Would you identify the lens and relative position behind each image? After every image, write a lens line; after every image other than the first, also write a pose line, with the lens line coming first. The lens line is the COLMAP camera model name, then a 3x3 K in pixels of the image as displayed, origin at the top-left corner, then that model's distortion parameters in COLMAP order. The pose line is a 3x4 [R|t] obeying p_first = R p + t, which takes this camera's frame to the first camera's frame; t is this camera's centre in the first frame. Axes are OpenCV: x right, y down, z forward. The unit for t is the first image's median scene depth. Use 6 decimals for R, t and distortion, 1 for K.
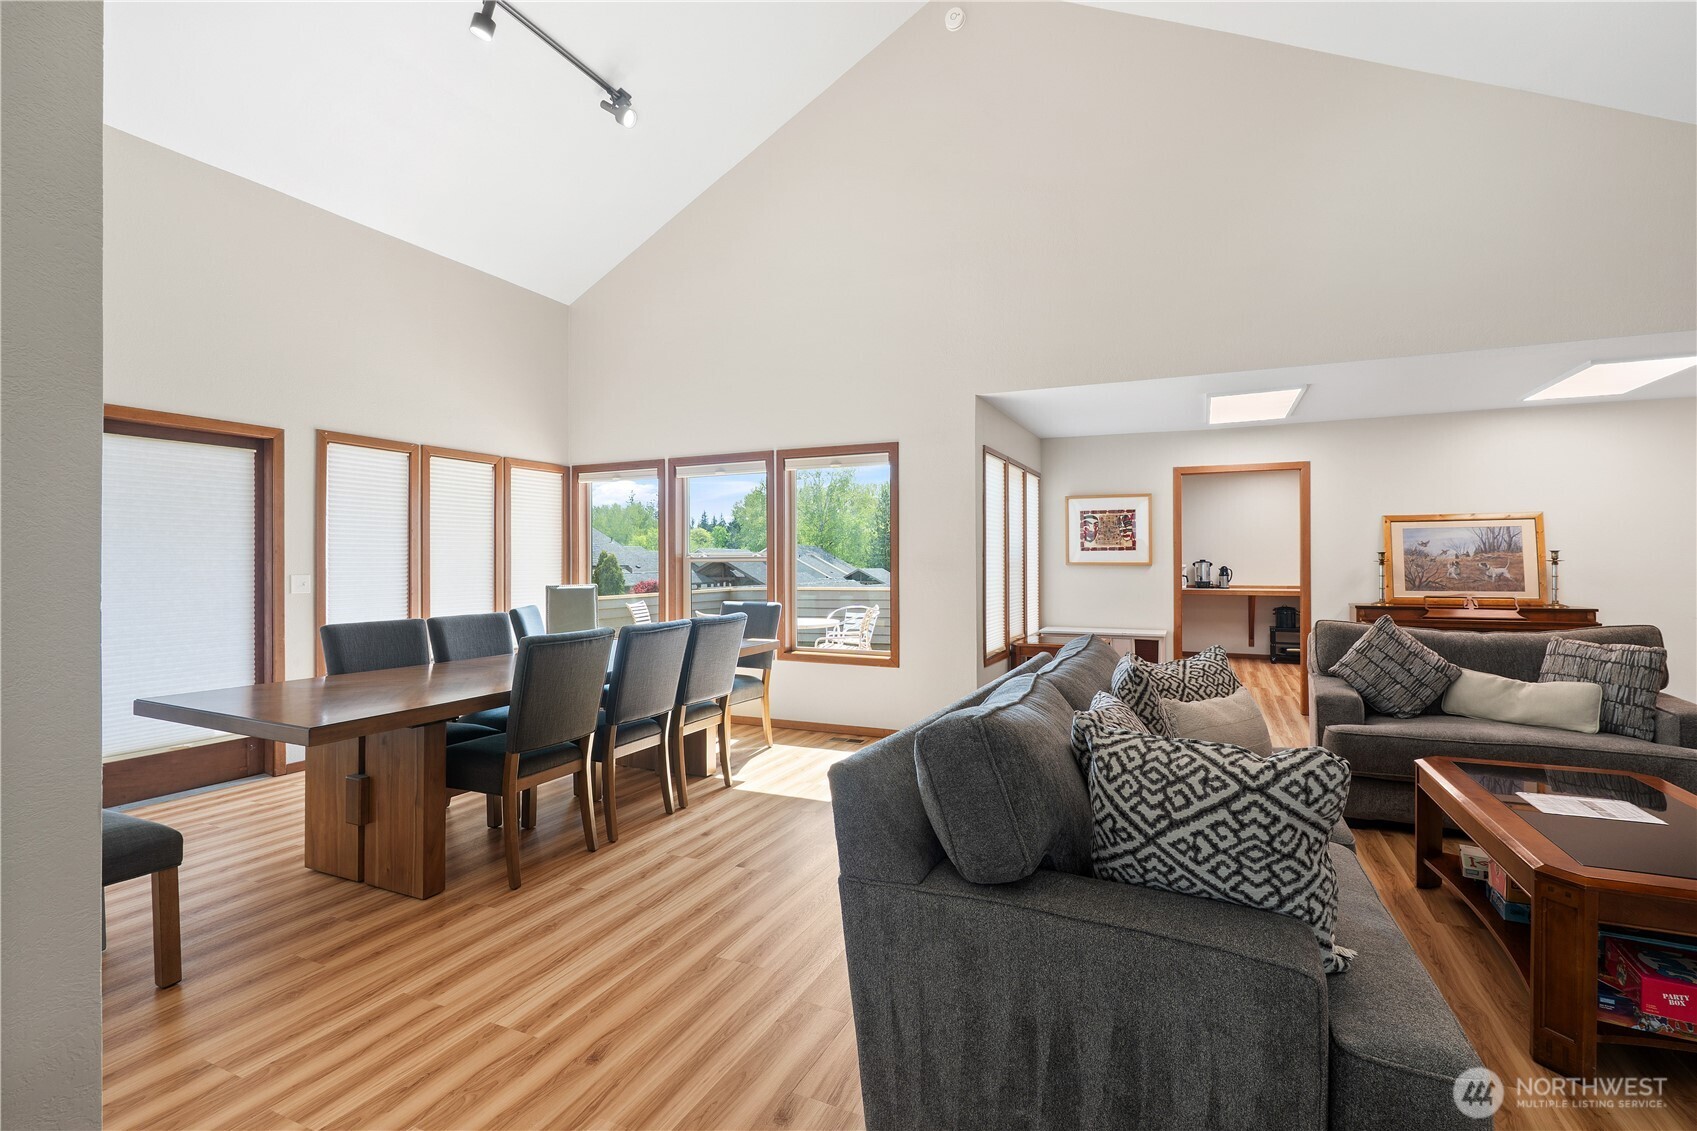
lens RADIAL K [[780.7, 0, 847.9], [0, 780.7, 571.8], [0, 0, 1]] dist [-0.004285, -0.000195]
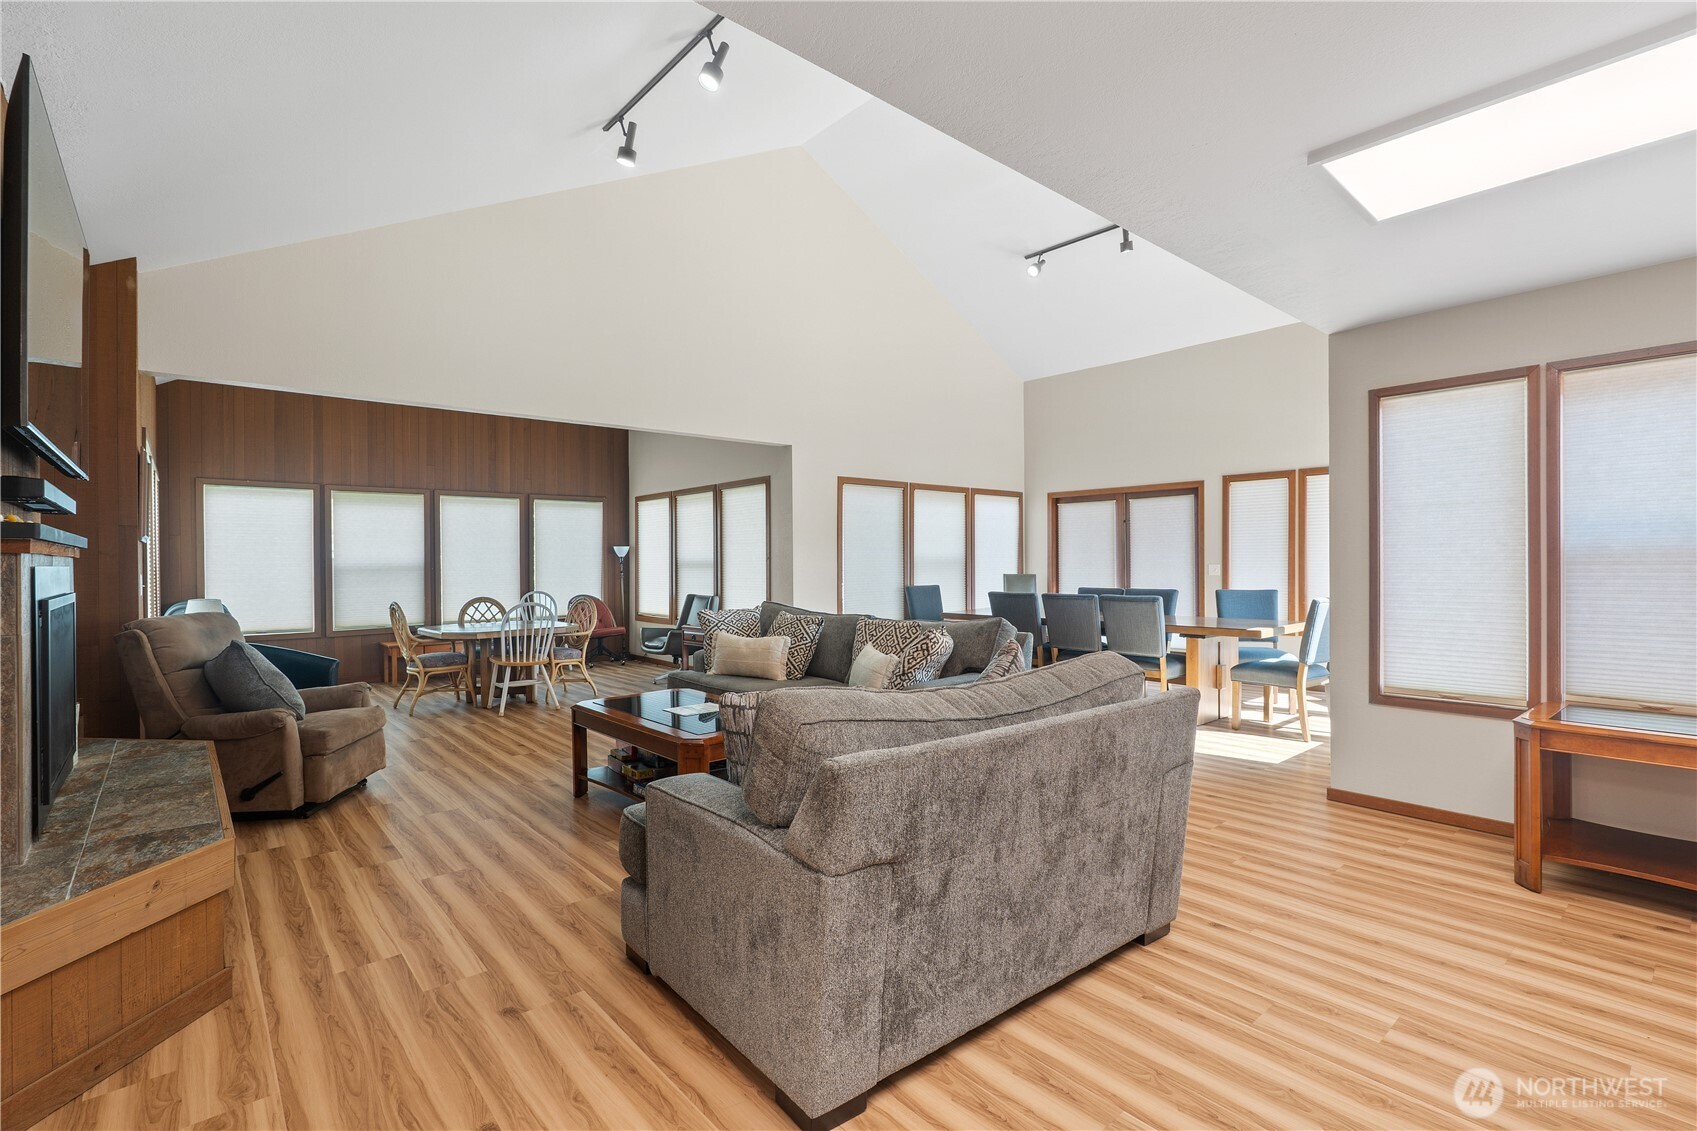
lens RADIAL K [[797.1, 0, 848.5], [0, 797.1, 563.6], [0, 0, 1]] dist [-0.003808, -0.000490]
pose [[-0.423947, 0.004362, -0.905676, 1.946742], [-0.004399, 0.999967, 0.006876, -0.022960], [0.905676, 0.006899, -0.423914, 1.779503]]
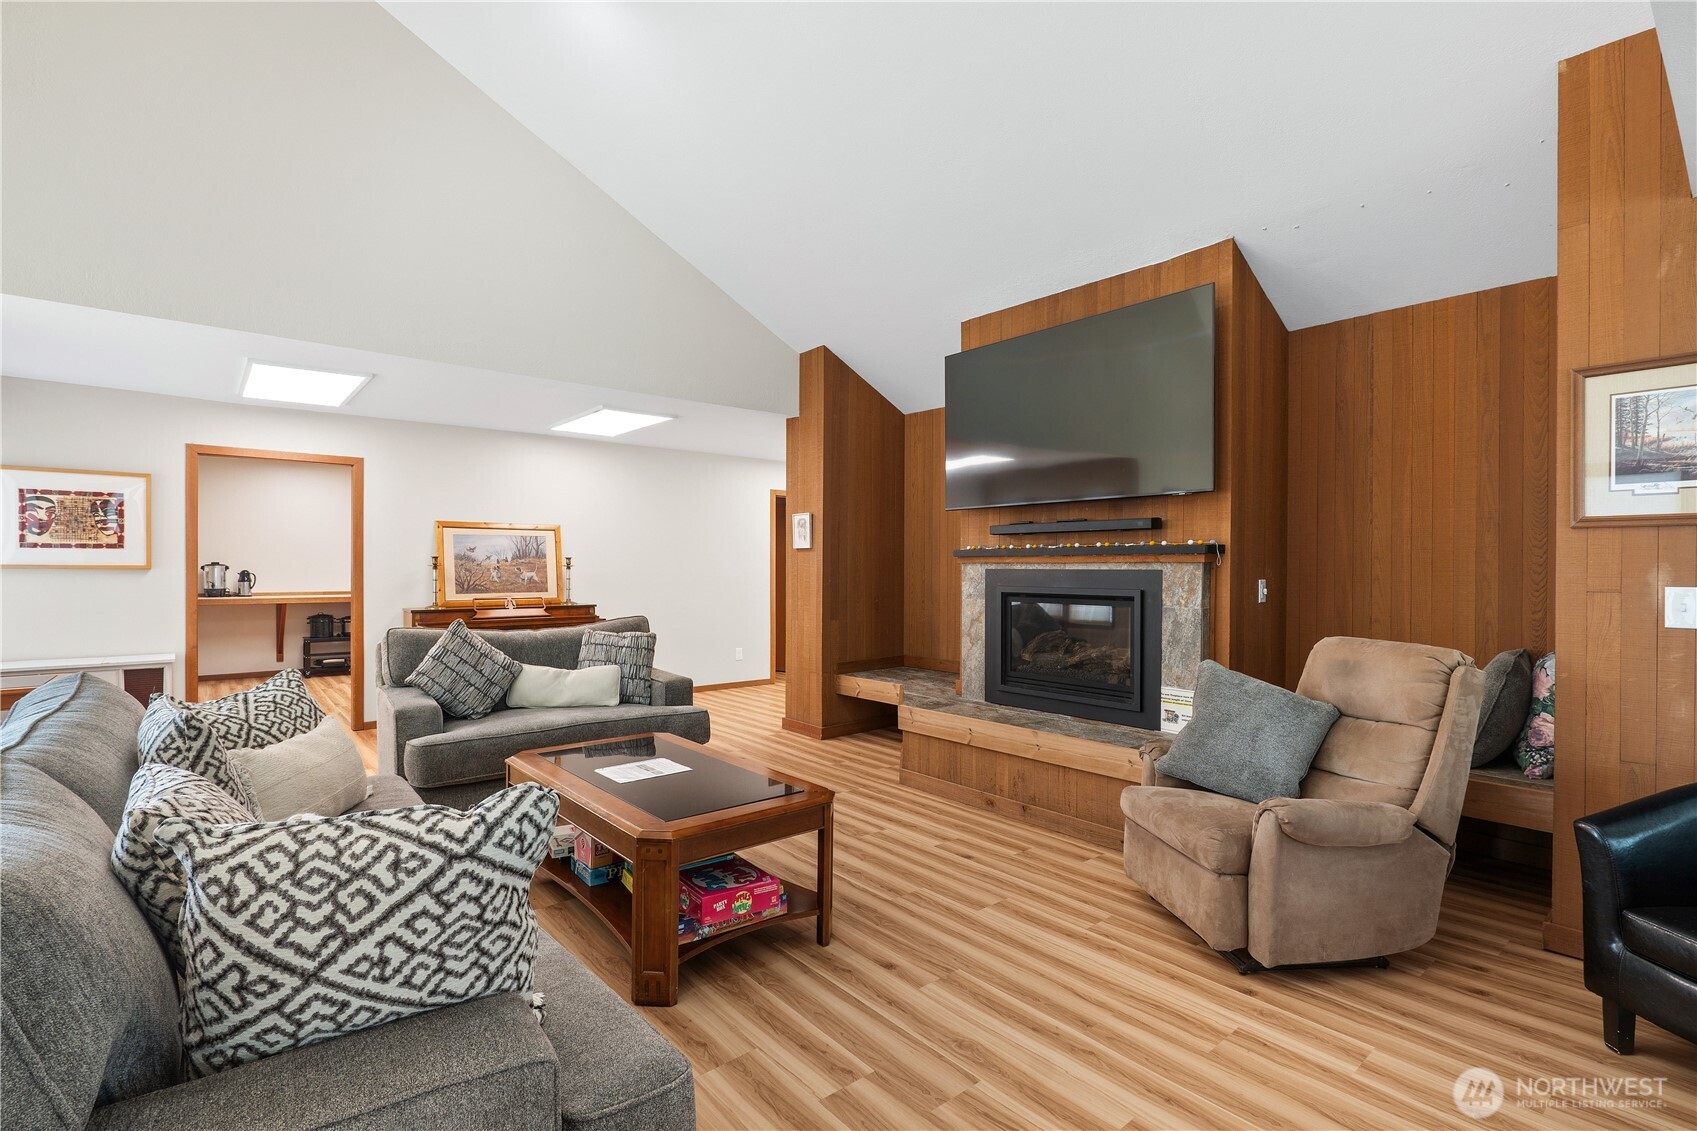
lens RADIAL K [[780.7, 0, 847.9], [0, 780.7, 571.8], [0, 0, 1]] dist [-0.004285, -0.000195]
pose [[0.423741, -0.001521, 0.905782, -0.024022], [0.005614, 0.999984, -0.000947, -0.004804], [-0.905766, 0.005487, 0.423742, 0.271797]]
